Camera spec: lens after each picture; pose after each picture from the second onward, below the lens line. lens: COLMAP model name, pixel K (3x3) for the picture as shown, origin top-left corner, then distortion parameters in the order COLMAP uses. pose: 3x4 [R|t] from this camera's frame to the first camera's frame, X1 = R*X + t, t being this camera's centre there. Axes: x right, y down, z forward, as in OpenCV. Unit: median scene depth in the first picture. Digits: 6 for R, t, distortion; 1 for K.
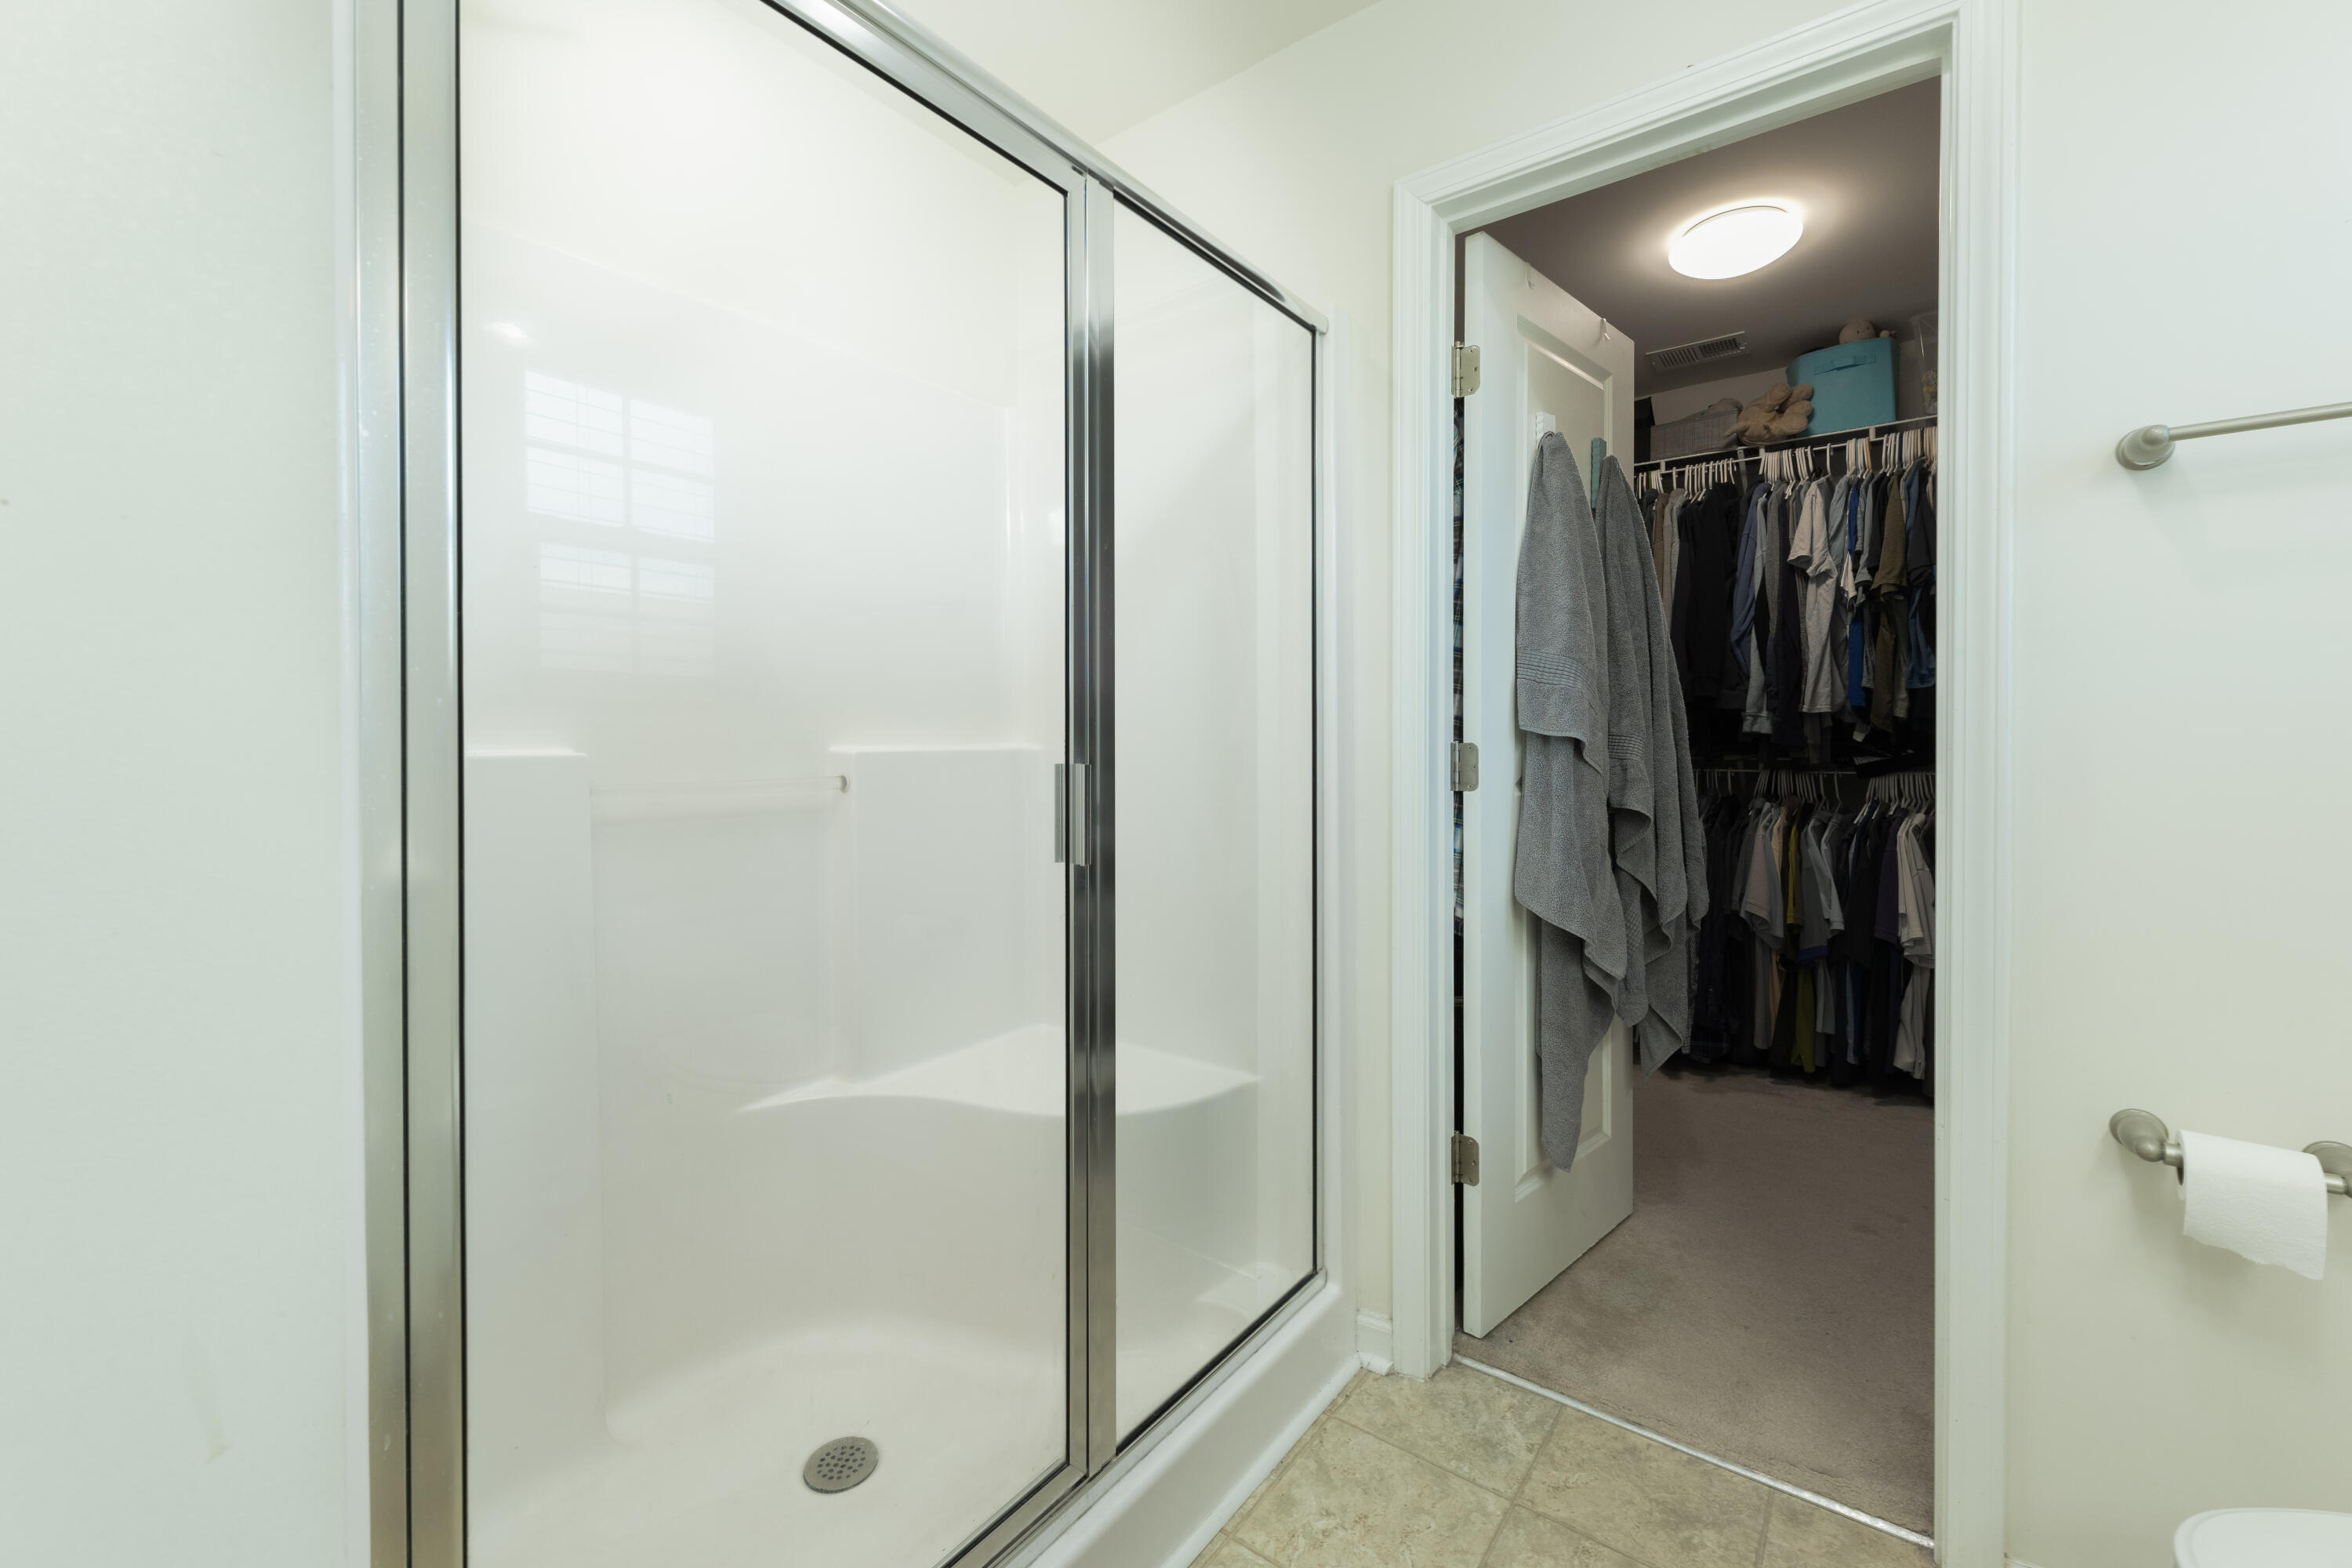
lens RADIAL K [[963.8, 0, 1186.0], [0, 963.8, 747.9], [0, 0, 1]] dist [0.002084, -0.000176]
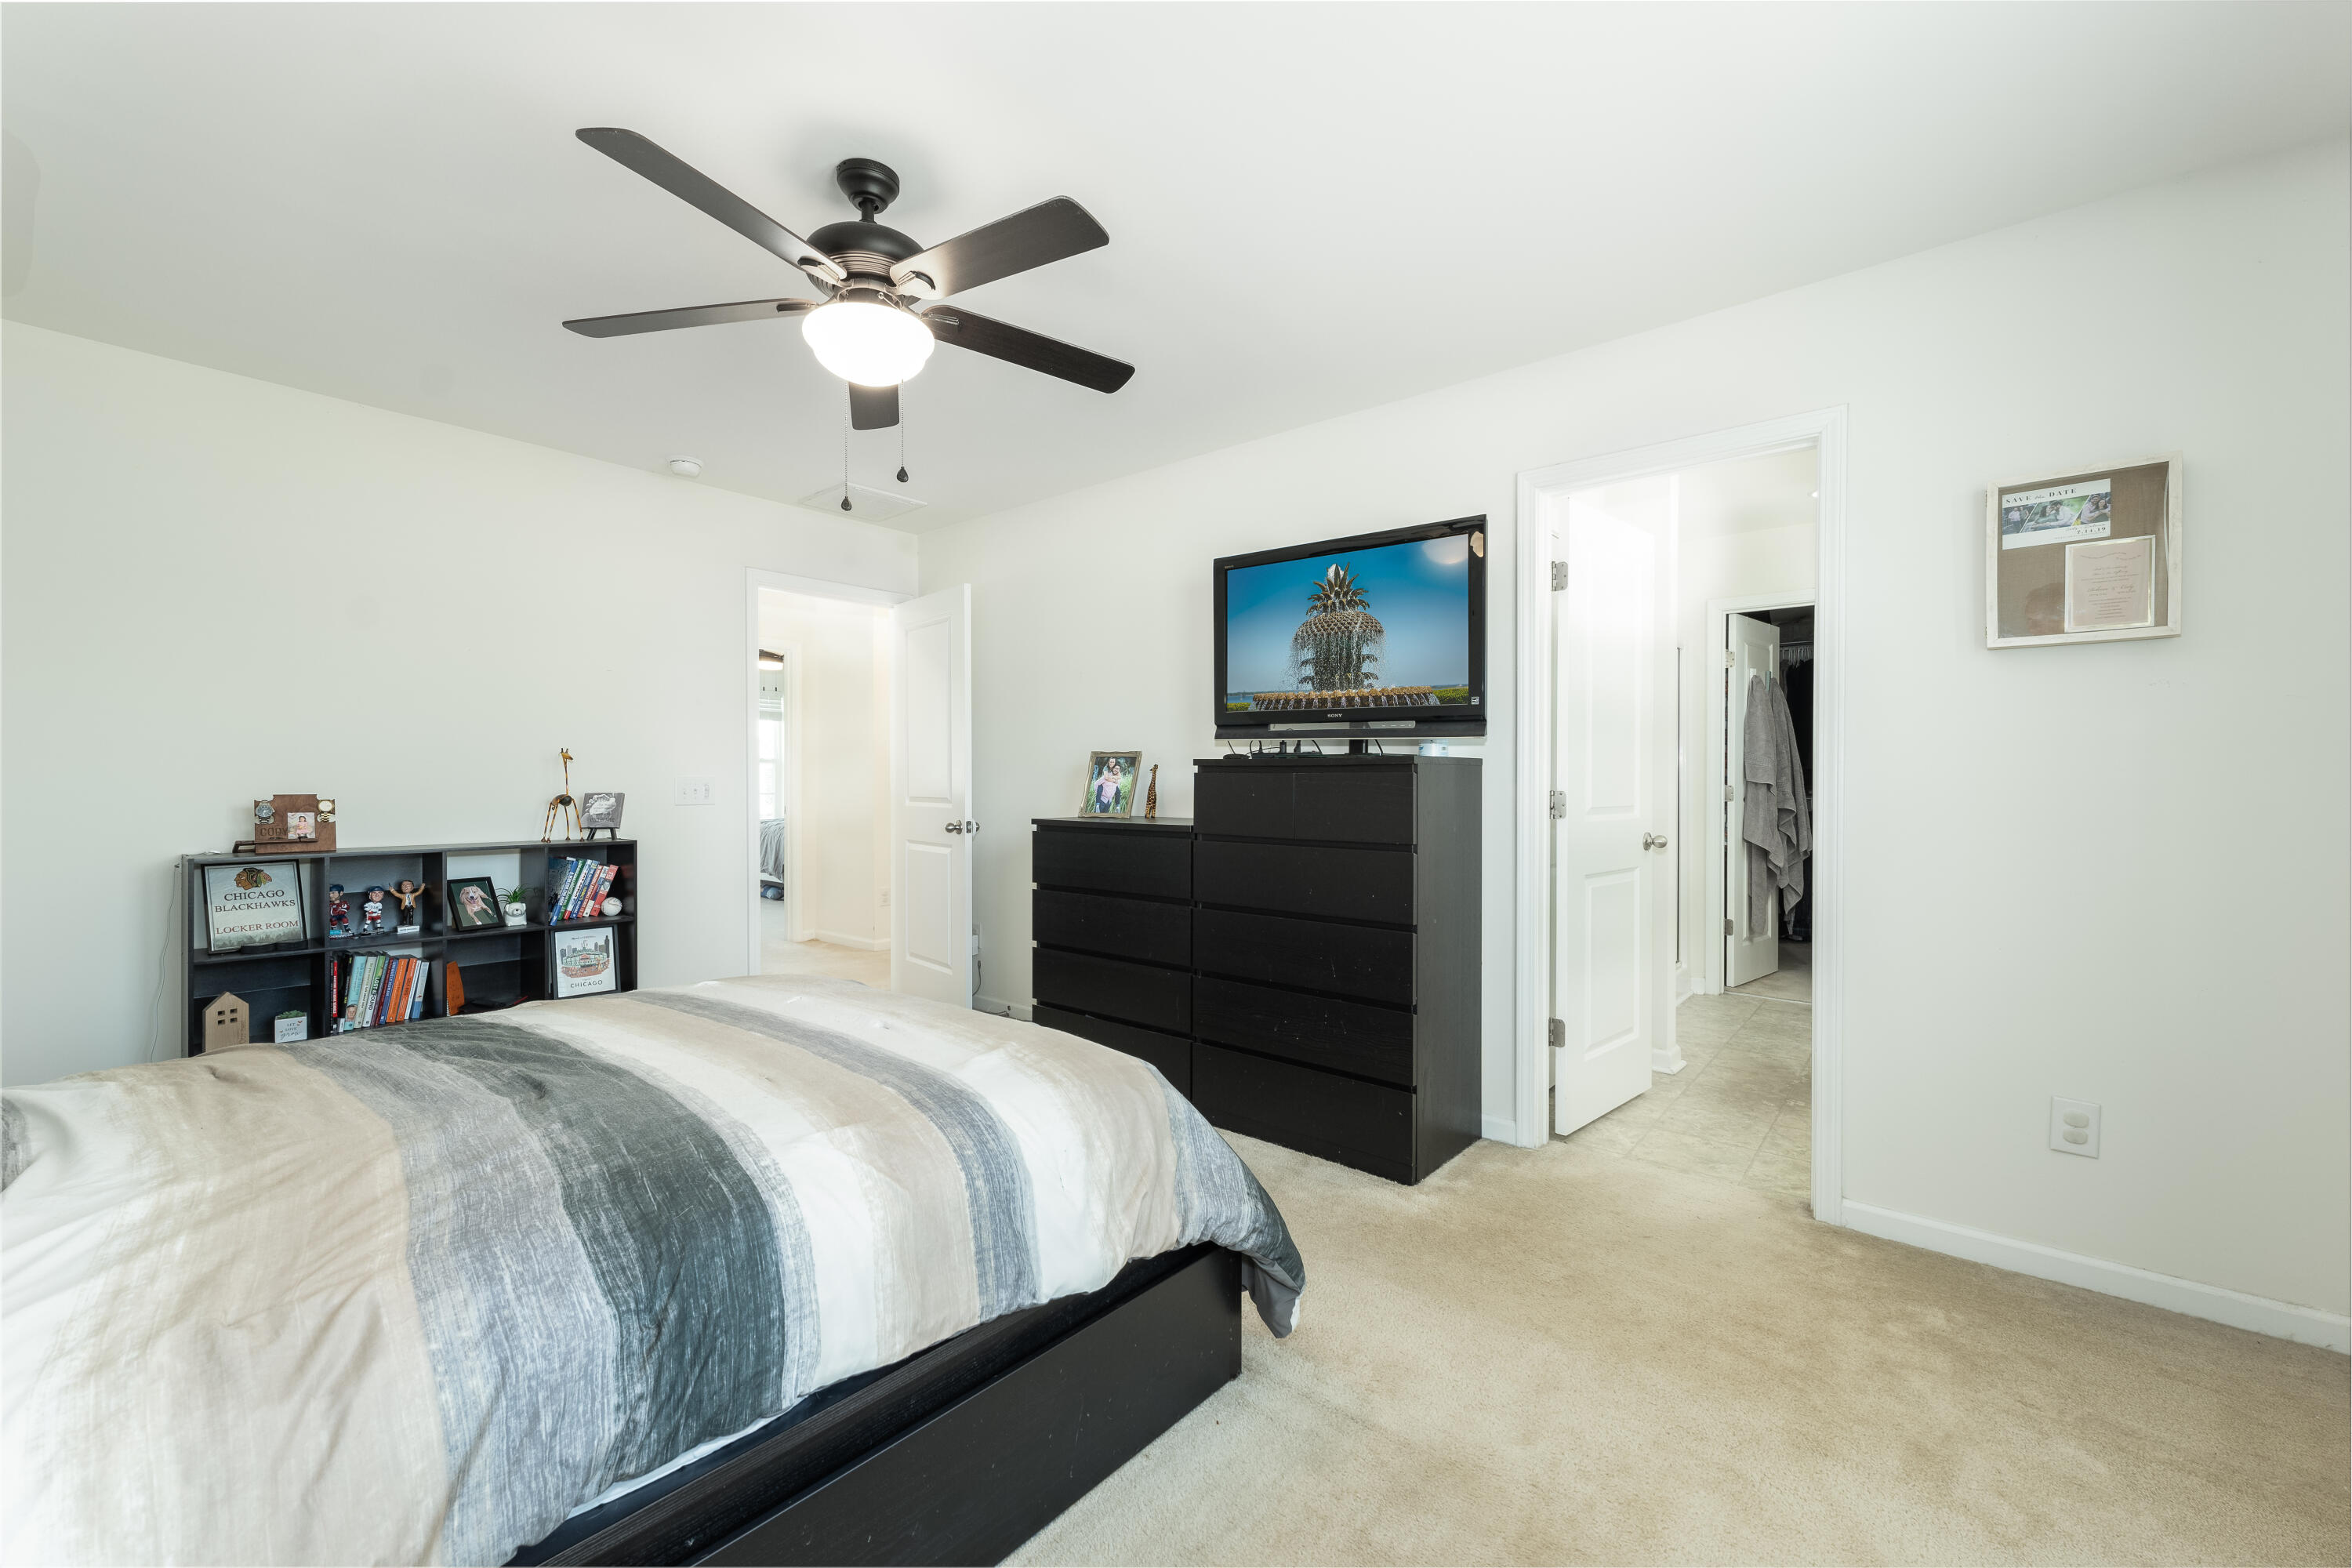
lens RADIAL K [[950.8, 0, 1176.0], [0, 950.8, 784.0], [0, 0, 1]] dist [0.005461, -0.000048]
pose [[0.998328, 0.005402, -0.057550, -0.728583], [-0.005559, 0.999981, -0.002560, 0.005072], [0.057535, 0.002875, 0.998339, -1.188556]]
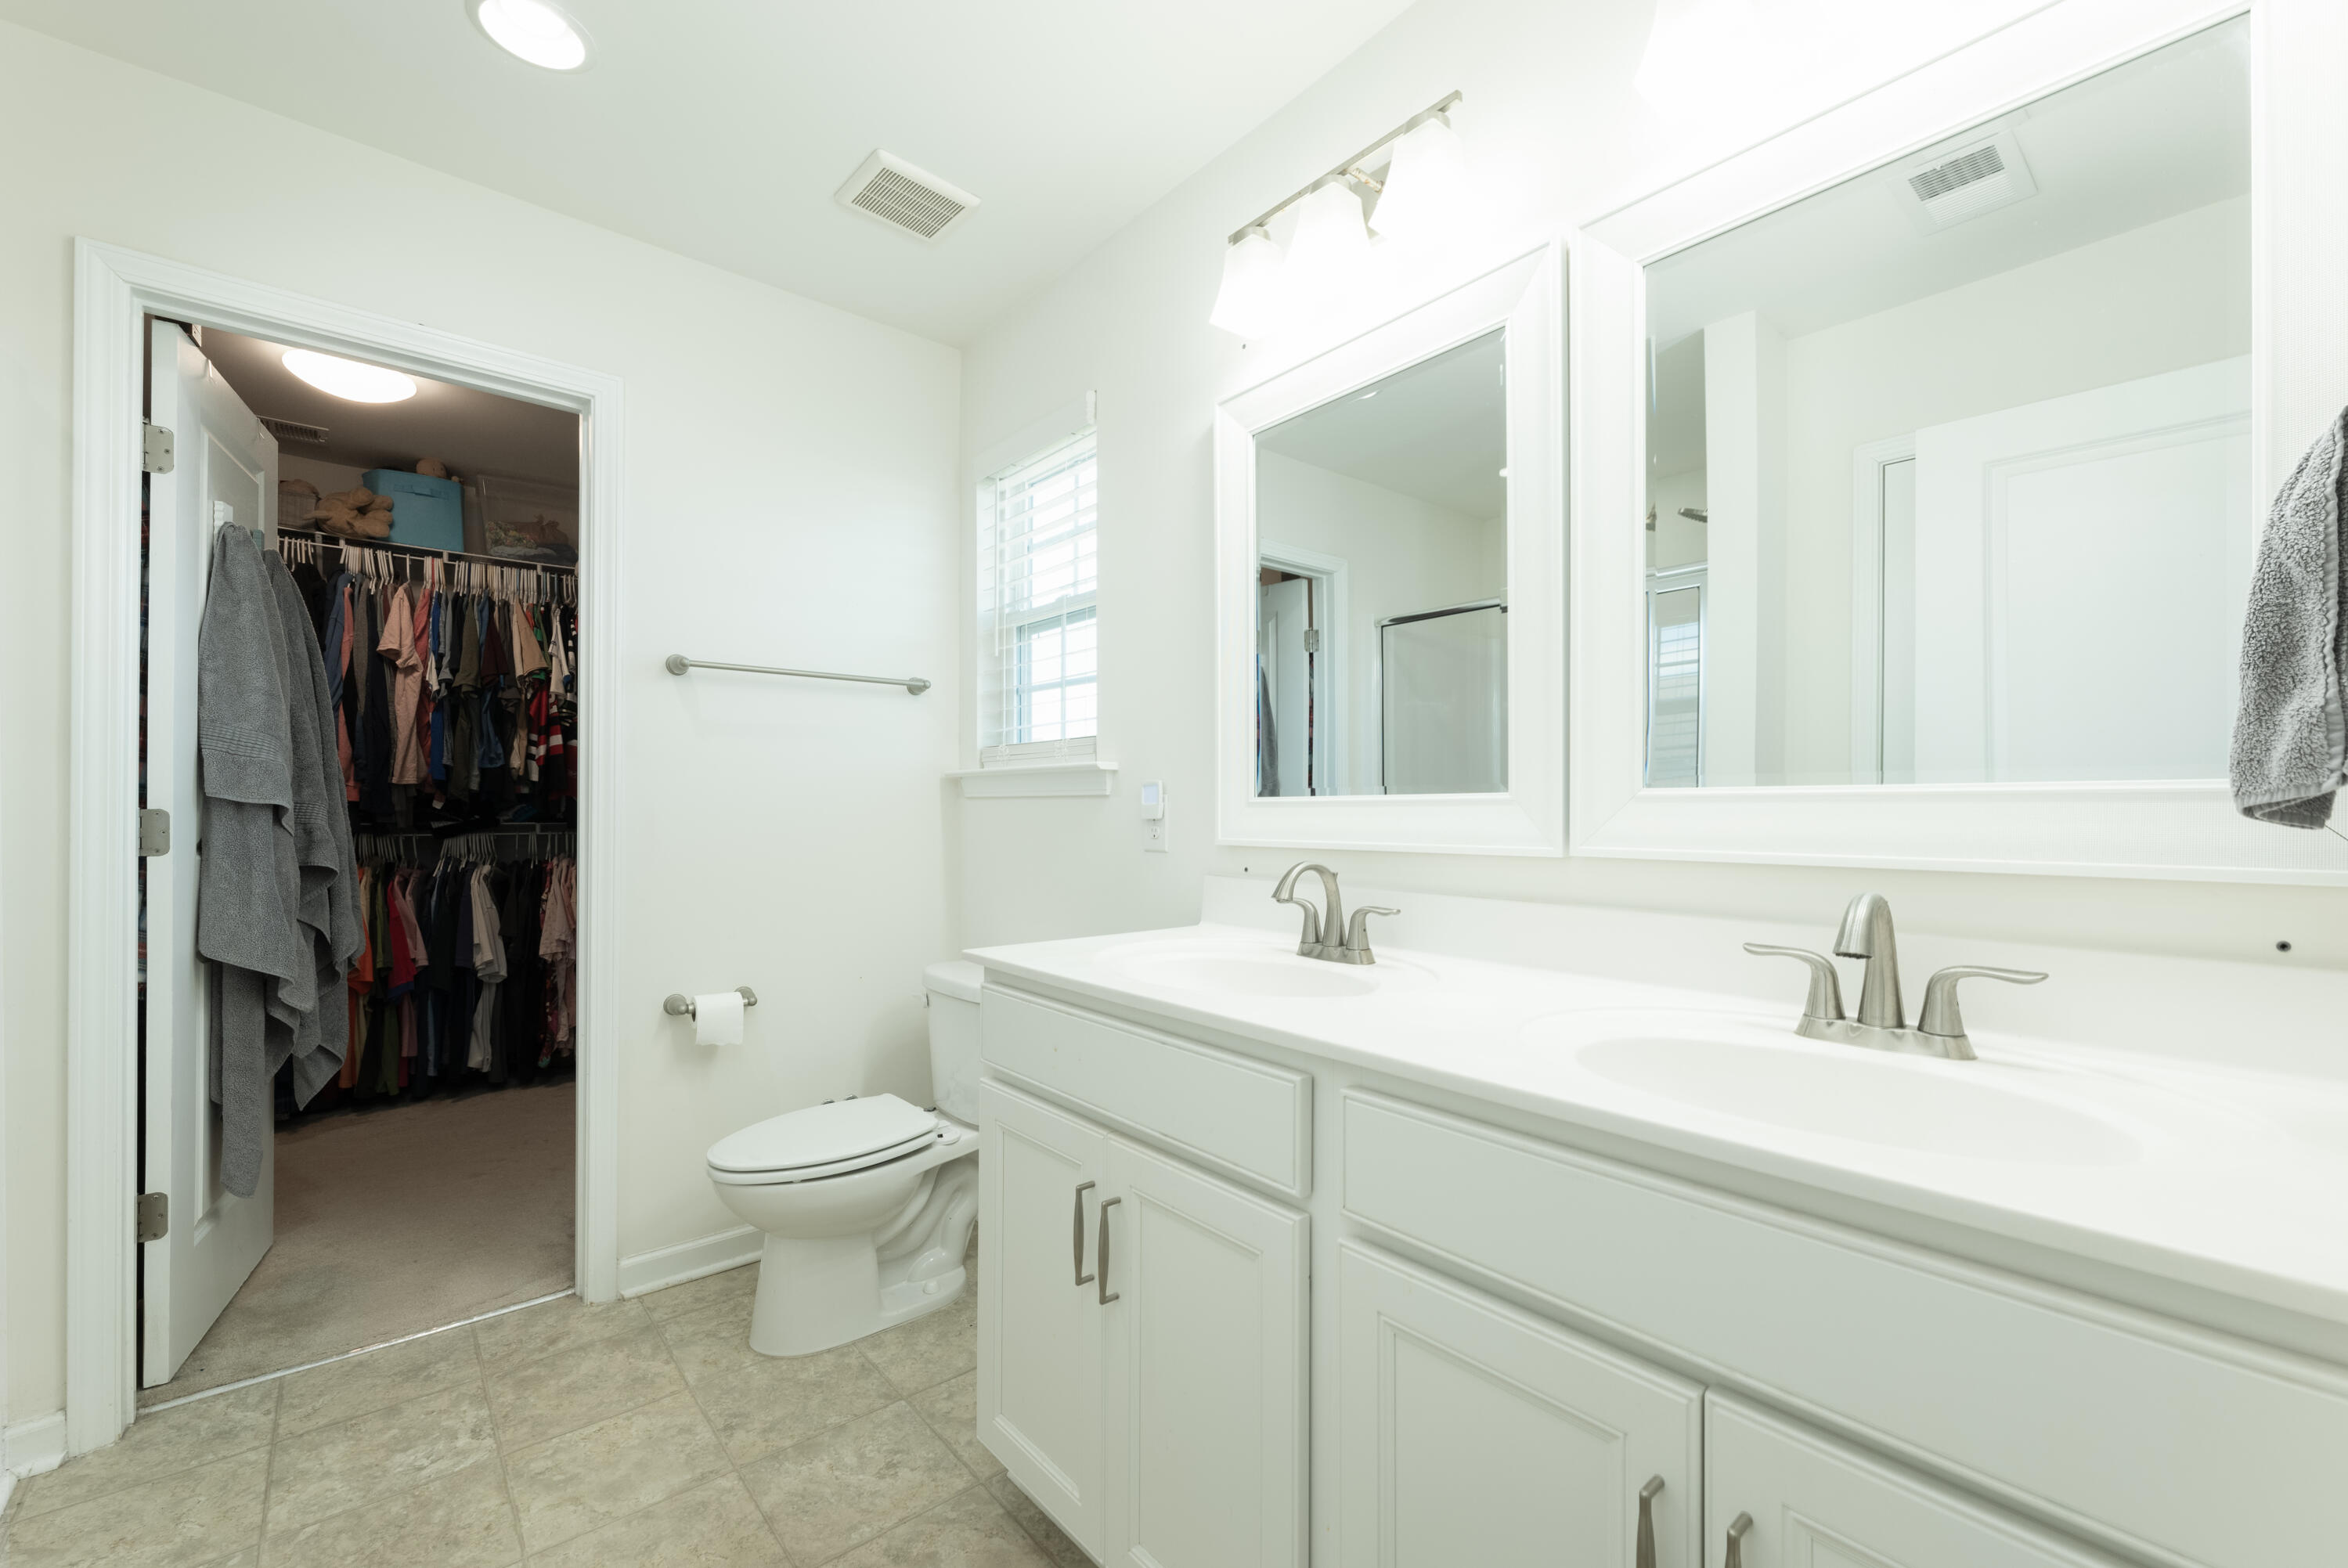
lens RADIAL K [[952.6, 0, 1174.2], [0, 952.6, 808.8], [0, 0, 1]] dist [0.000269, -0.000399]
pose [[0.218046, 0.003660, 0.975932, -0.273533], [0.002905, 0.999986, -0.004399, 0.001404], [-0.975934, 0.003794, 0.218032, -0.167575]]
